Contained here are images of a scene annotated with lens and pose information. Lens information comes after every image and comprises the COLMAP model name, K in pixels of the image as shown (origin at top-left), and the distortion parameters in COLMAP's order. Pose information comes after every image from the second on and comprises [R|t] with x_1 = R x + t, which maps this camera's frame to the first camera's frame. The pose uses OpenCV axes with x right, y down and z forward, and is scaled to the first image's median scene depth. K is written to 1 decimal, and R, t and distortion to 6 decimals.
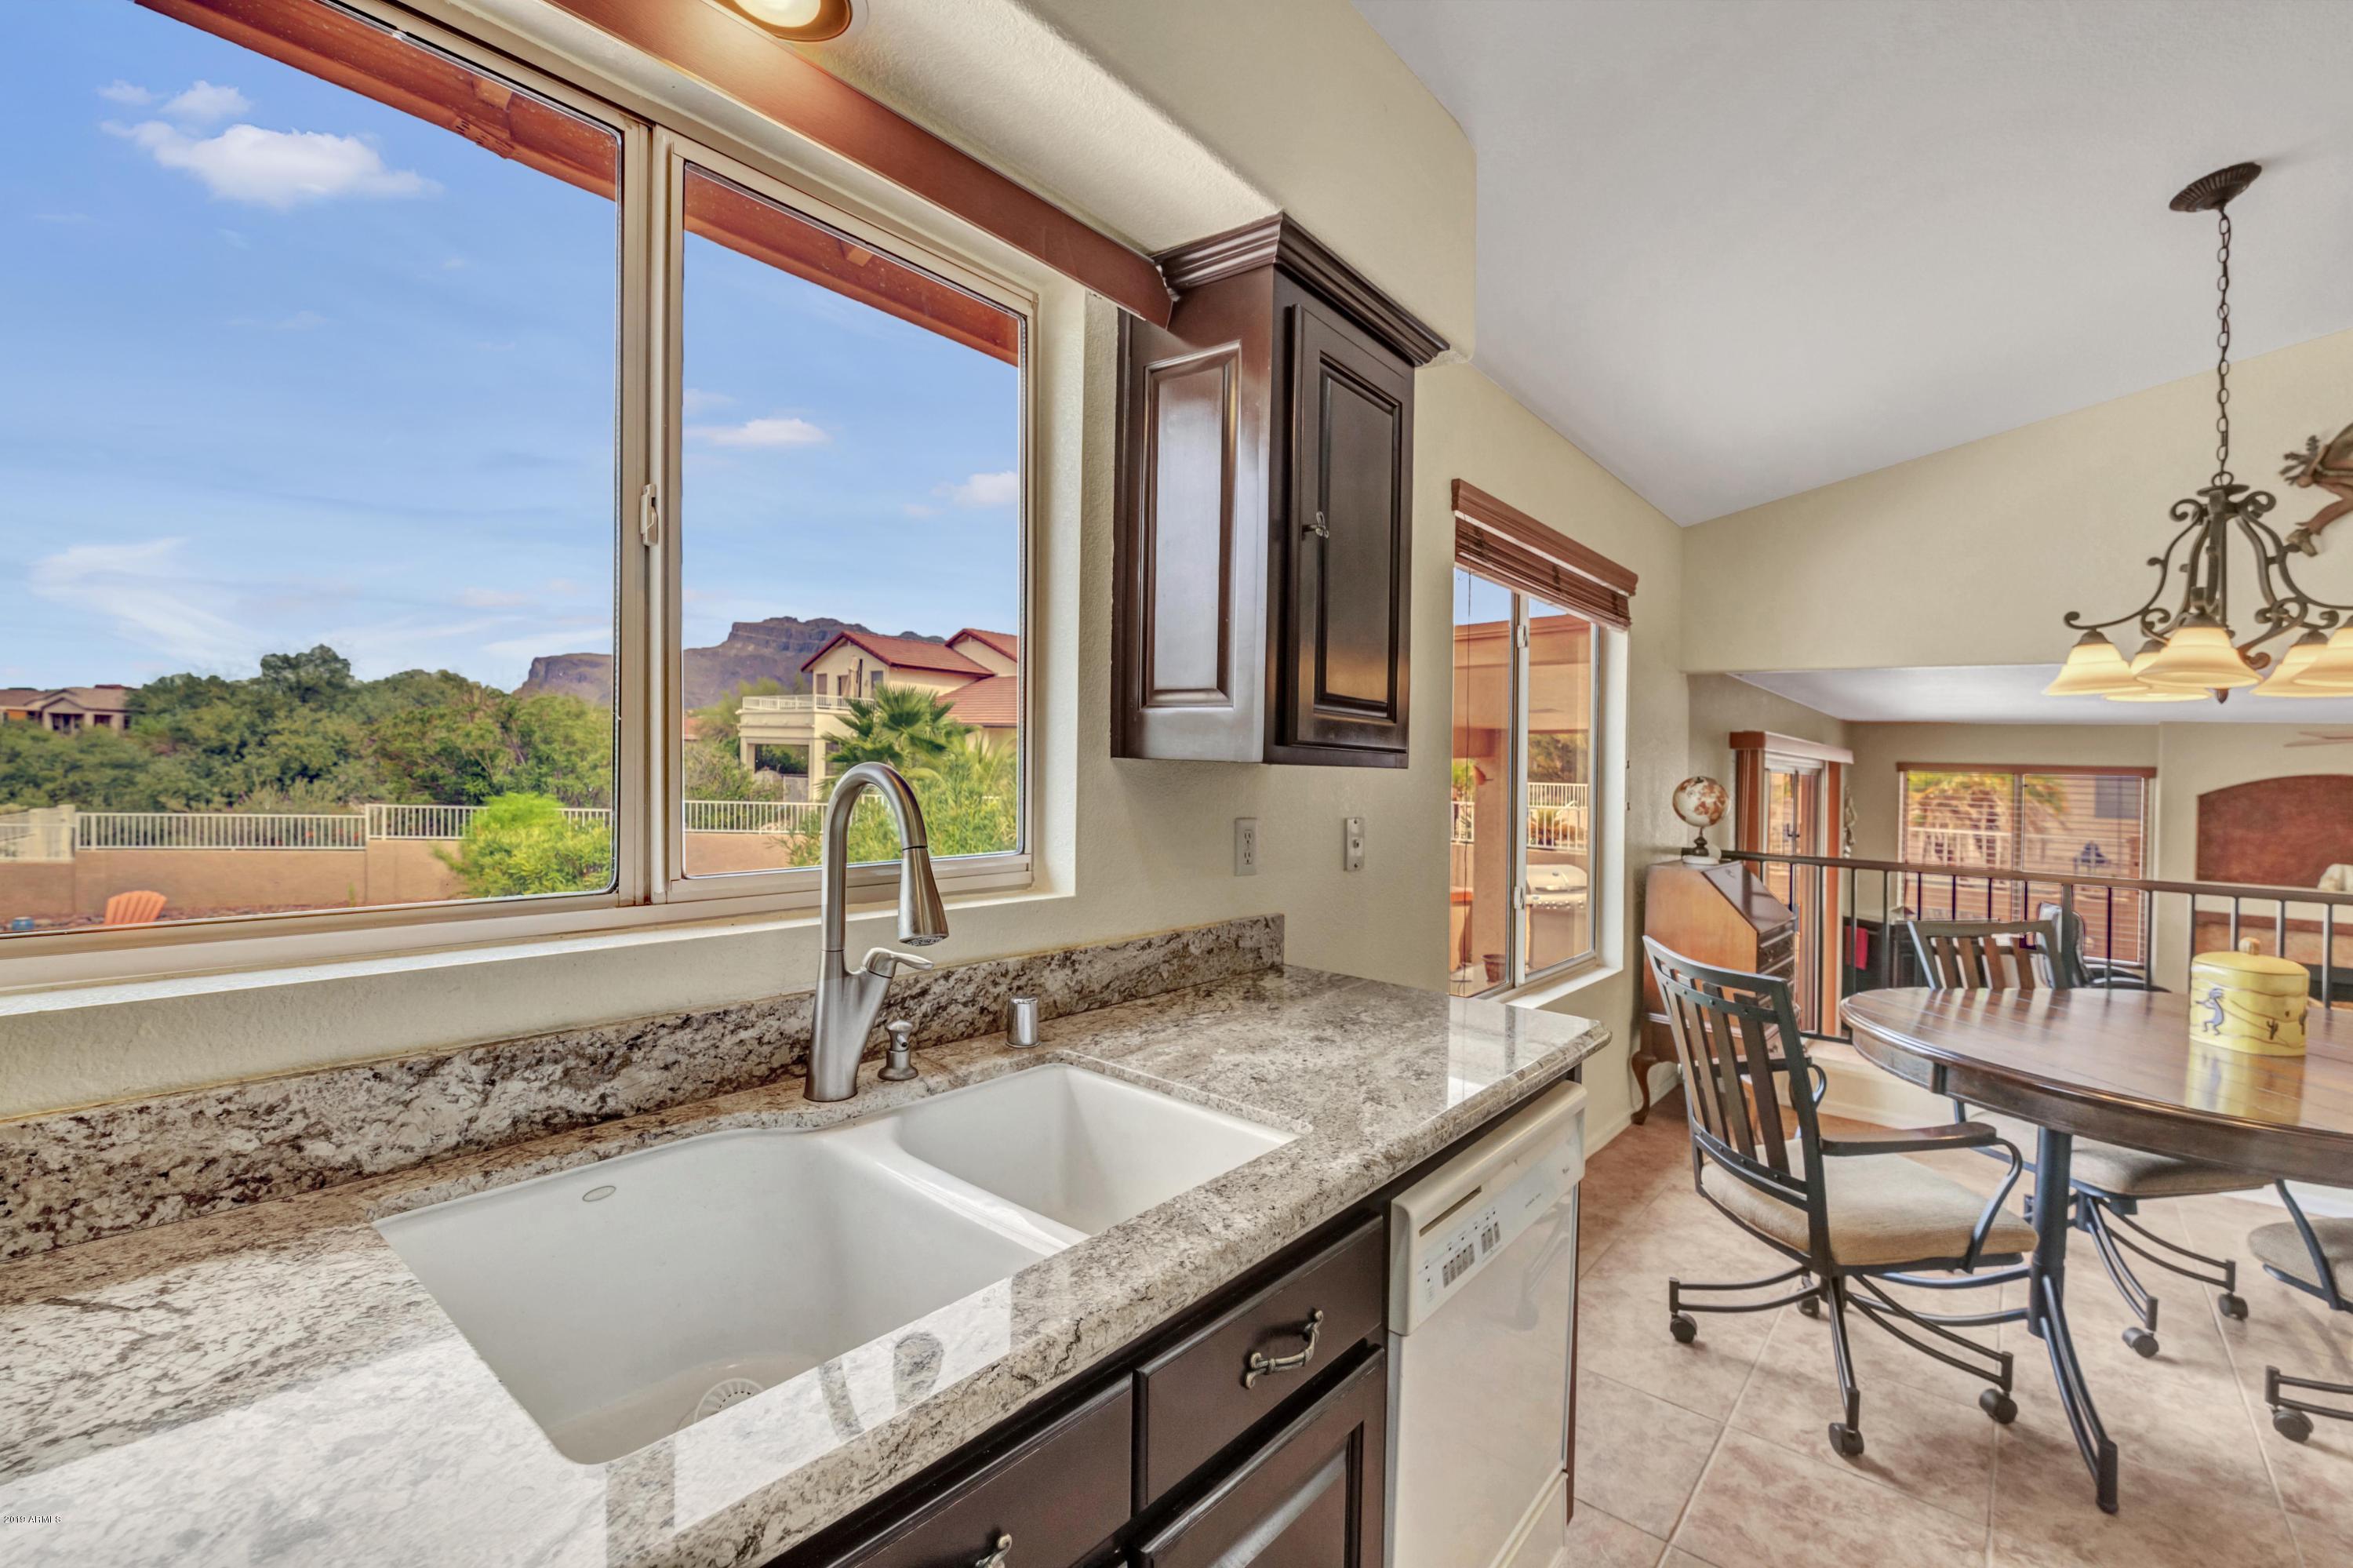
lens RADIAL K [[1022.0, 0, 1205.7], [0, 1022.0, 768.4], [0, 0, 1]] dist [-0.002125, -0.000819]
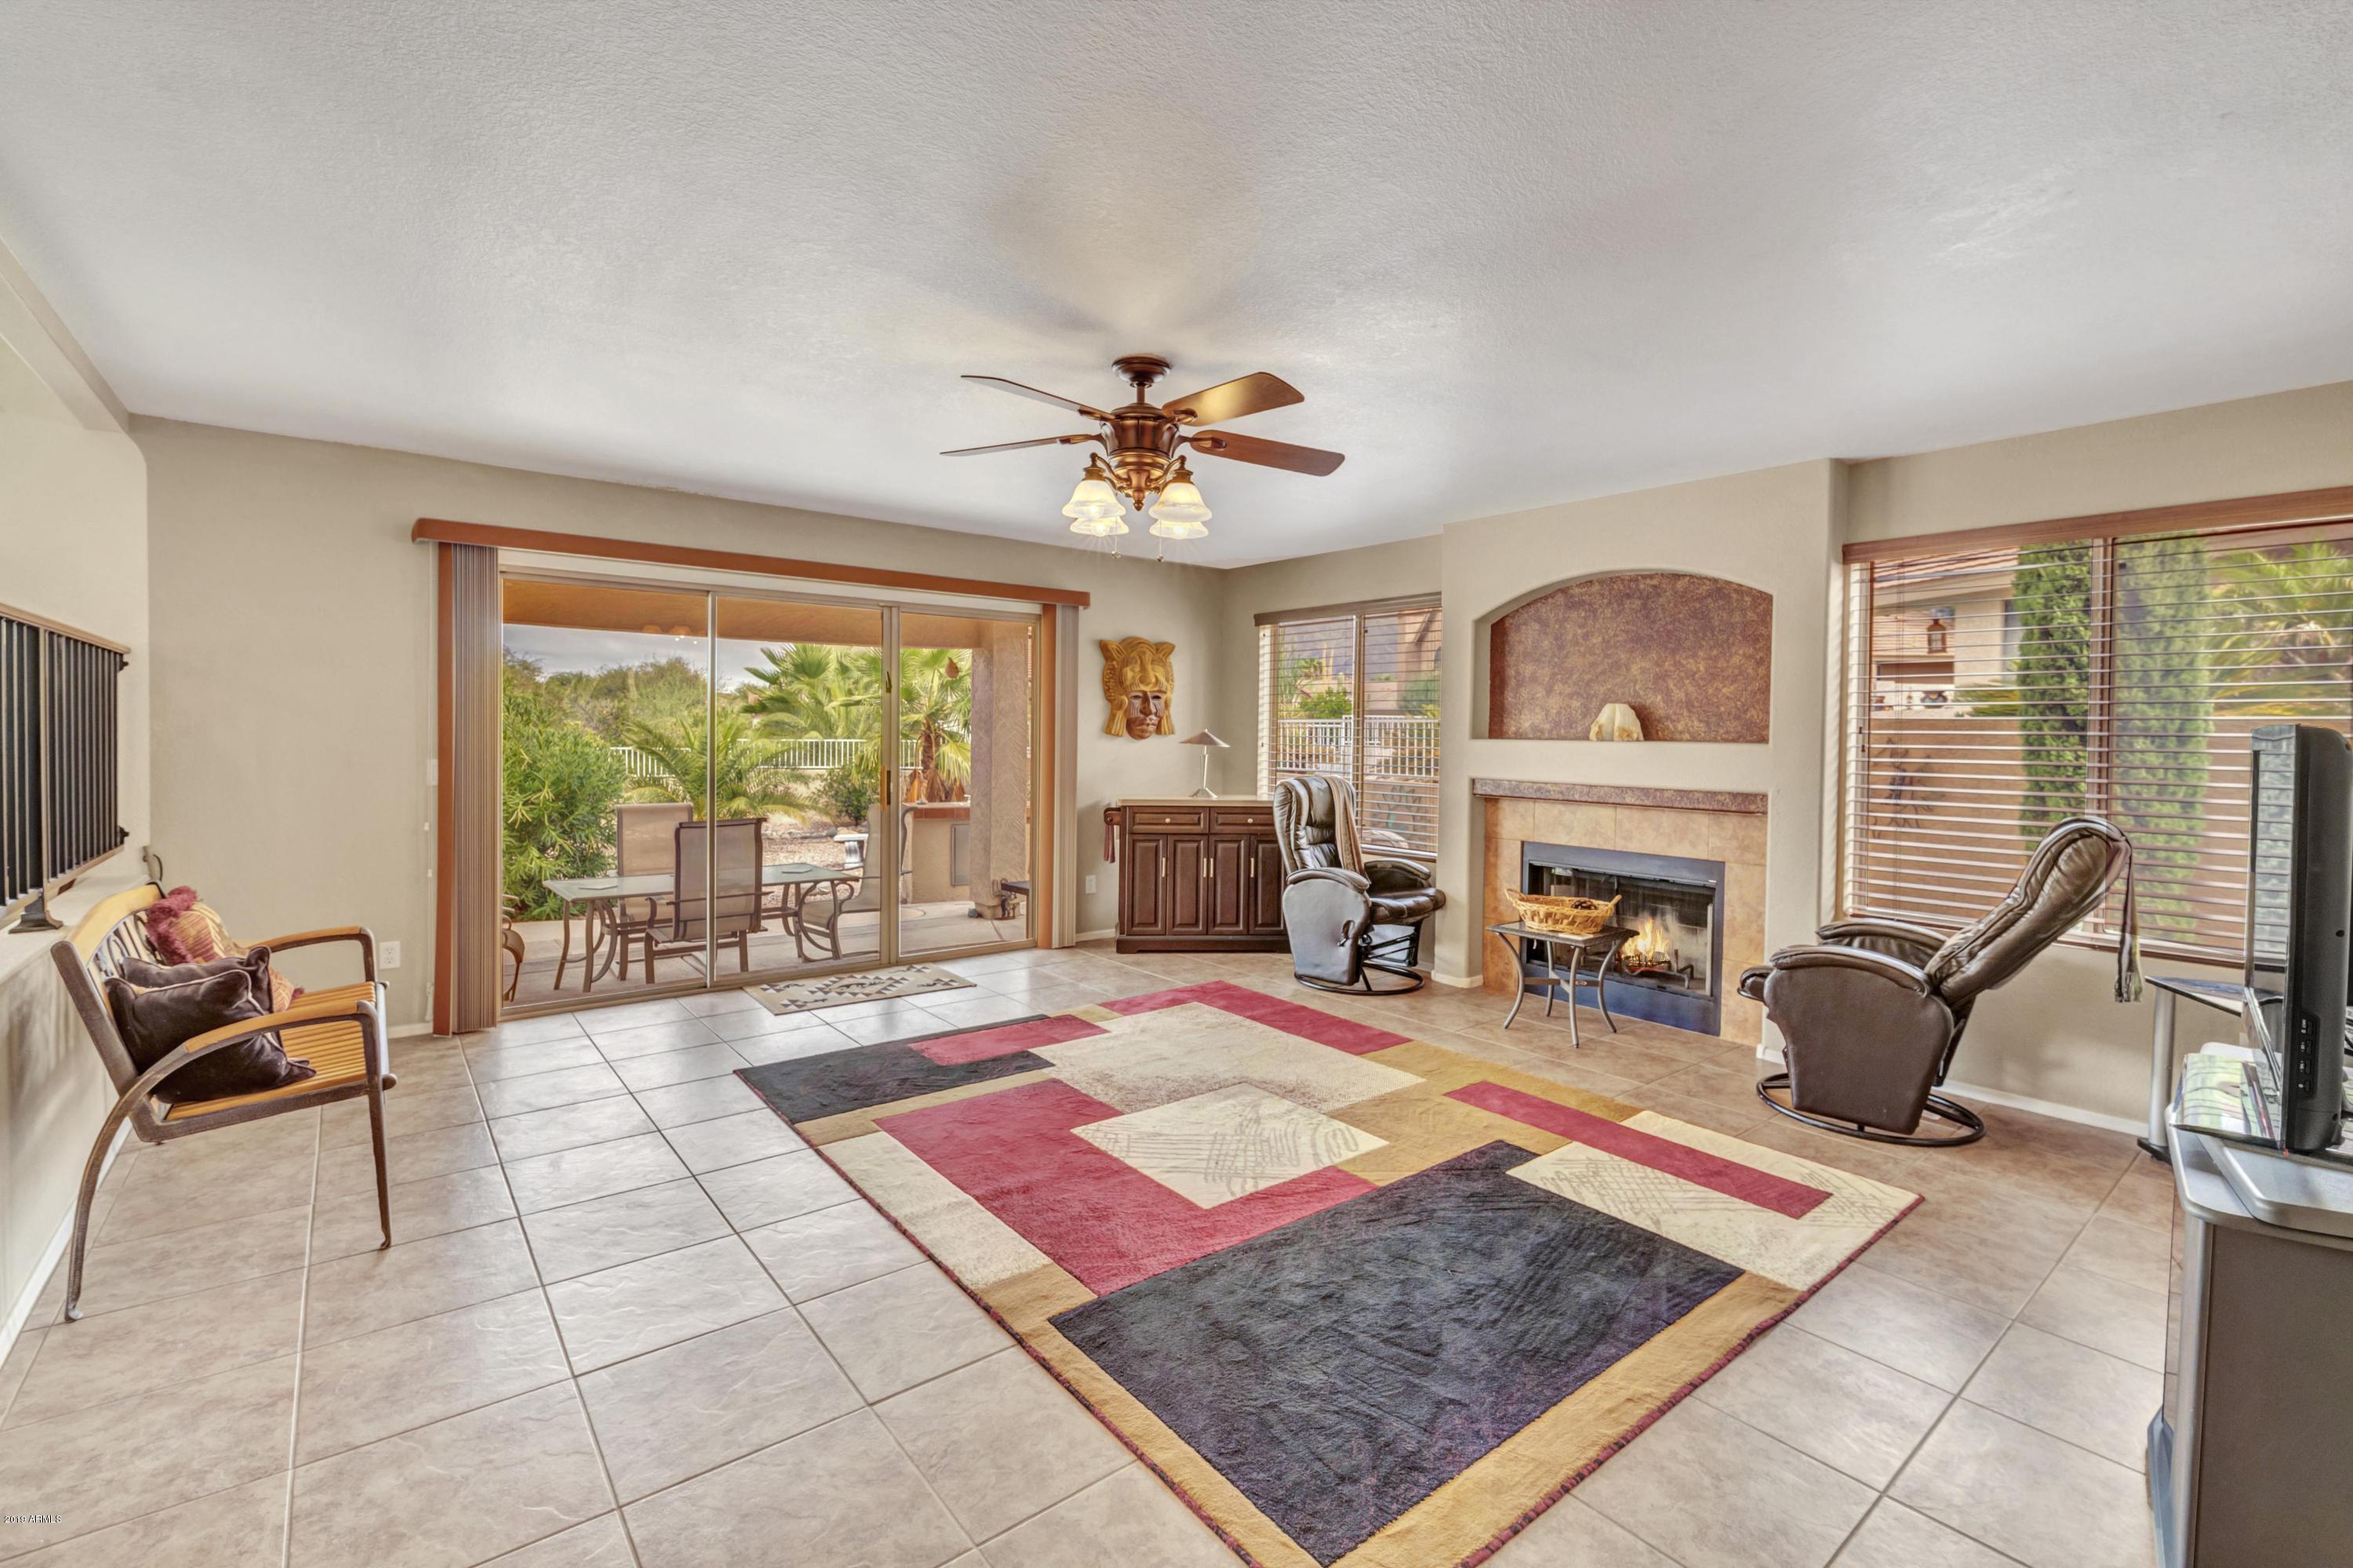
lens RADIAL K [[1025.2, 0, 1187.1], [0, 1025.2, 742.5], [0, 0, 1]] dist [-0.000497, -0.005520]
pose [[0.976784, -0.021443, -0.213152, 0.952975], [0.021381, 0.999768, -0.002595, 0.113787], [0.213158, -0.002022, 0.977016, 0.247042]]
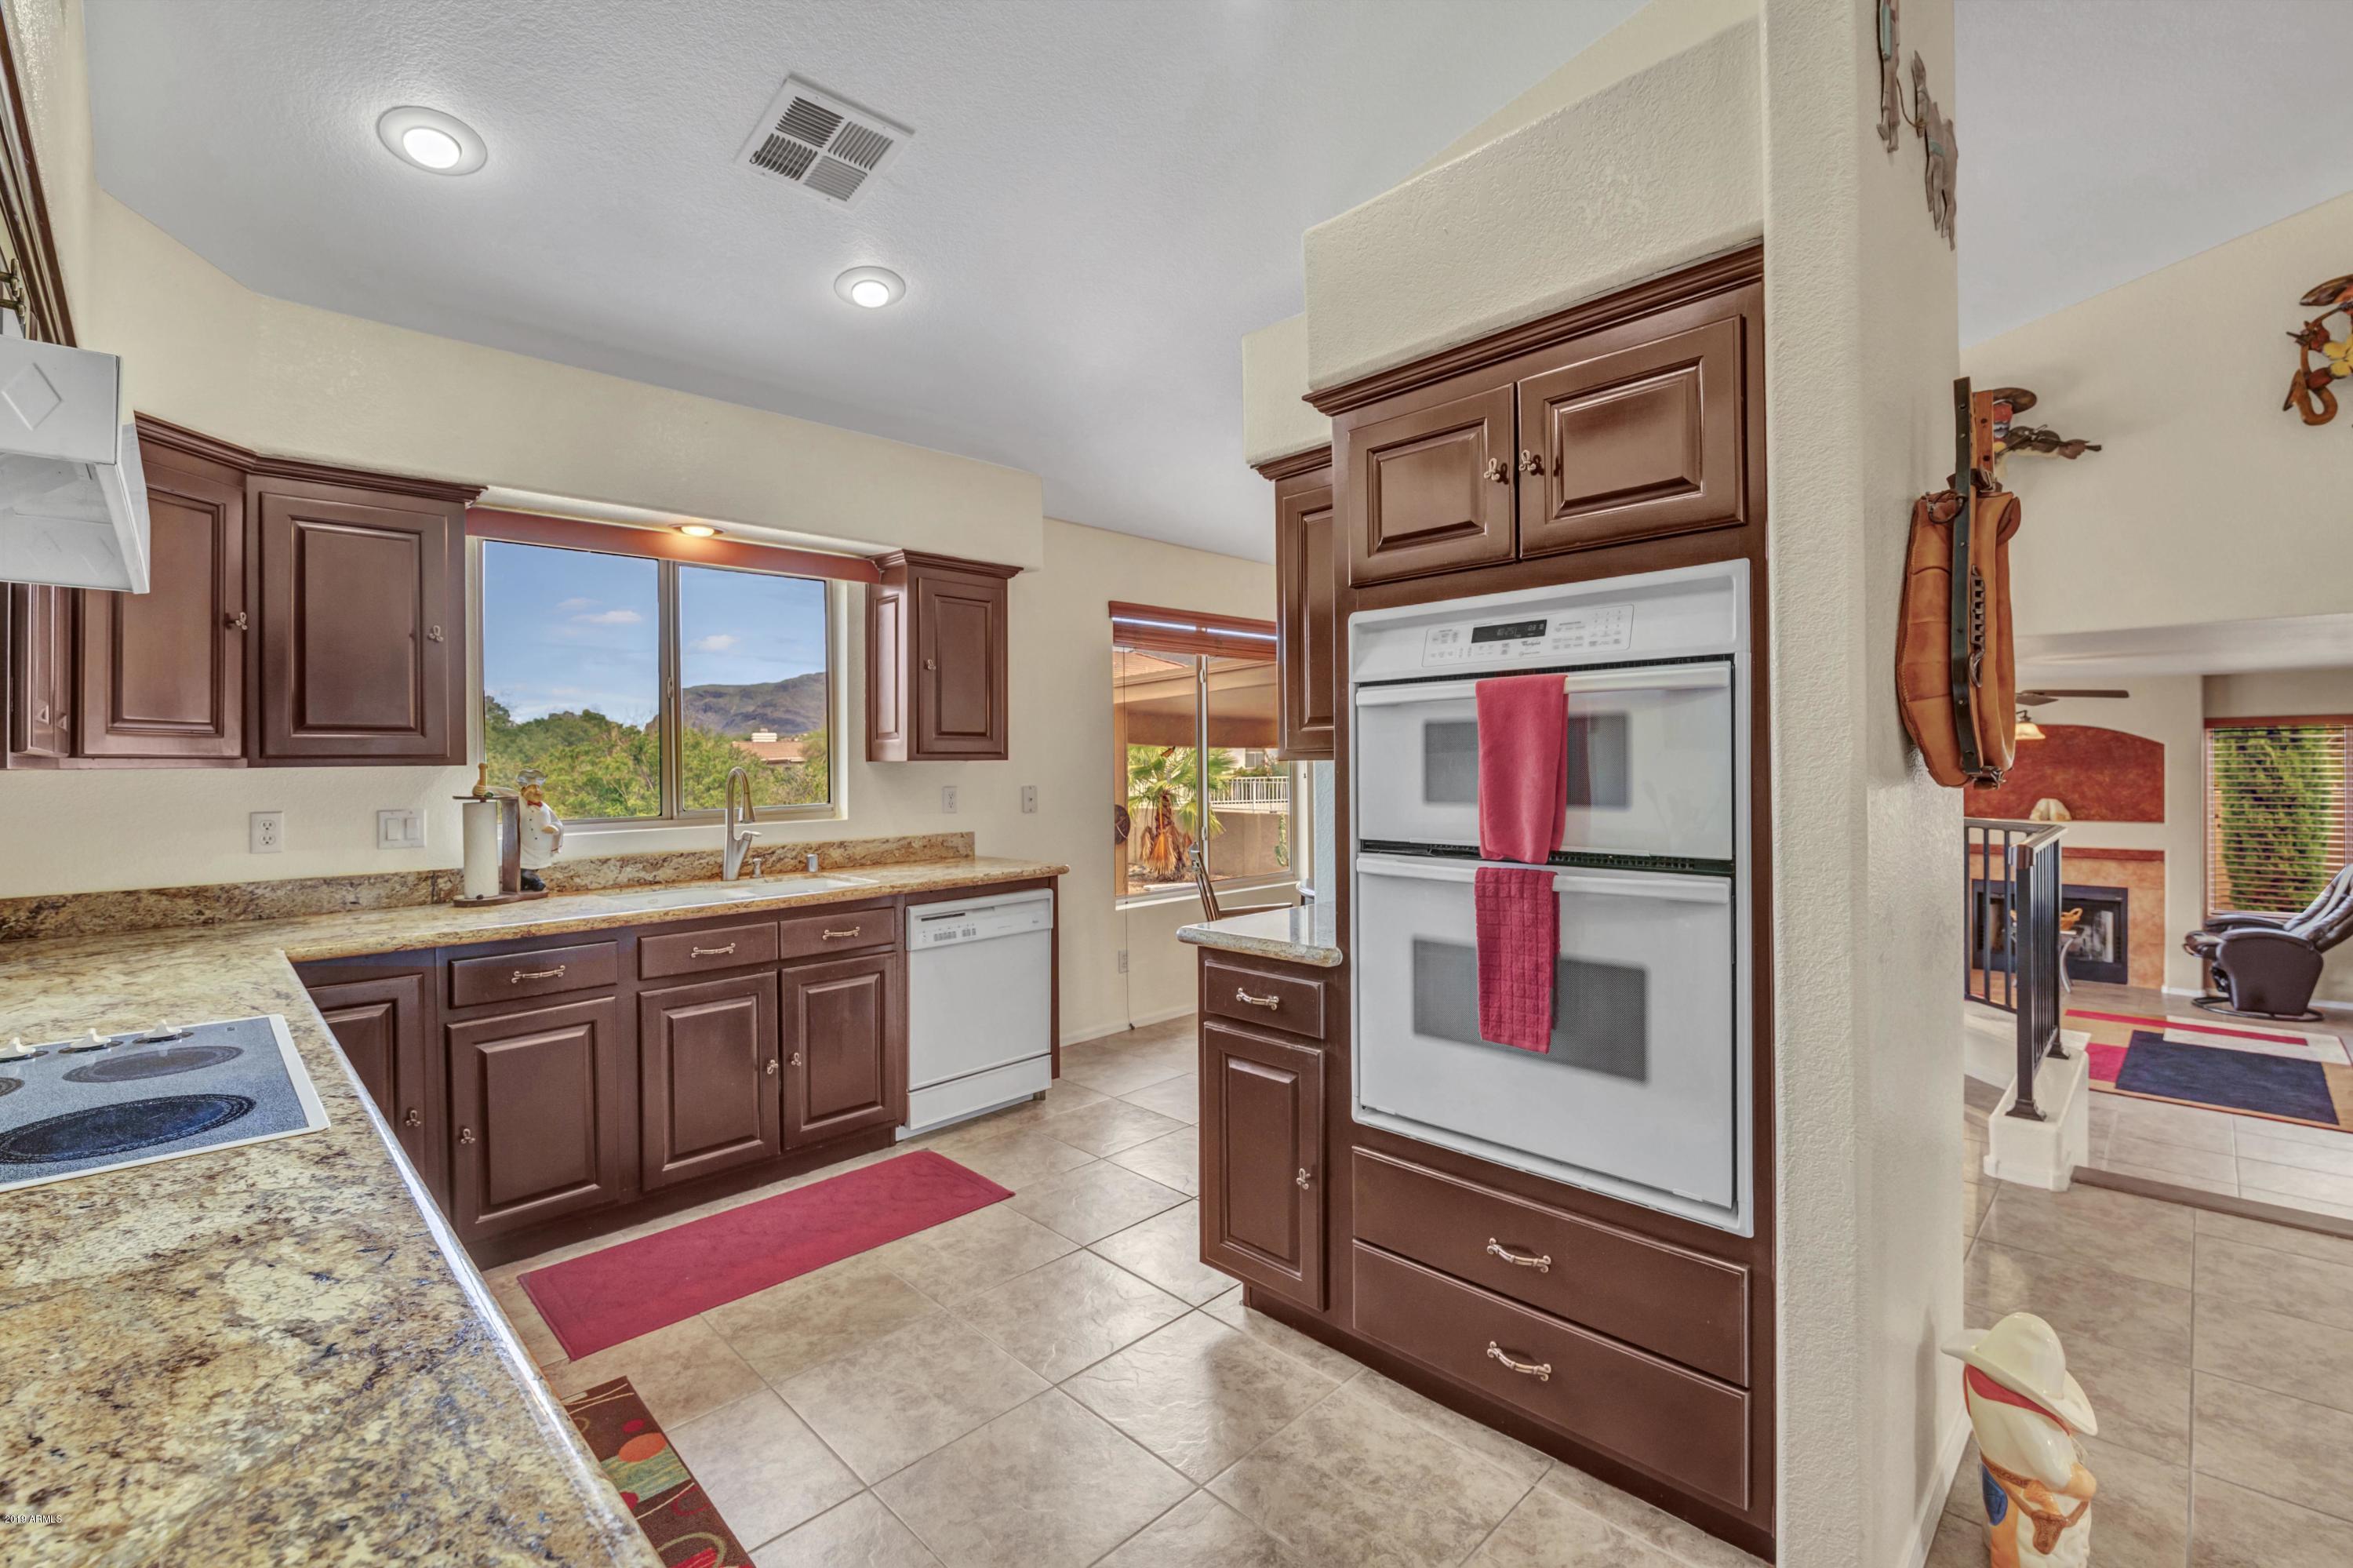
lens RADIAL K [[1025.2, 0, 1187.1], [0, 1025.2, 742.5], [0, 0, 1]] dist [-0.000497, -0.005520]
pose [[0.992676, -0.051067, -0.109482, 0.227405], [0.048296, 0.998446, -0.027815, 0.011694], [0.110732, 0.022324, 0.993600, -0.318775]]
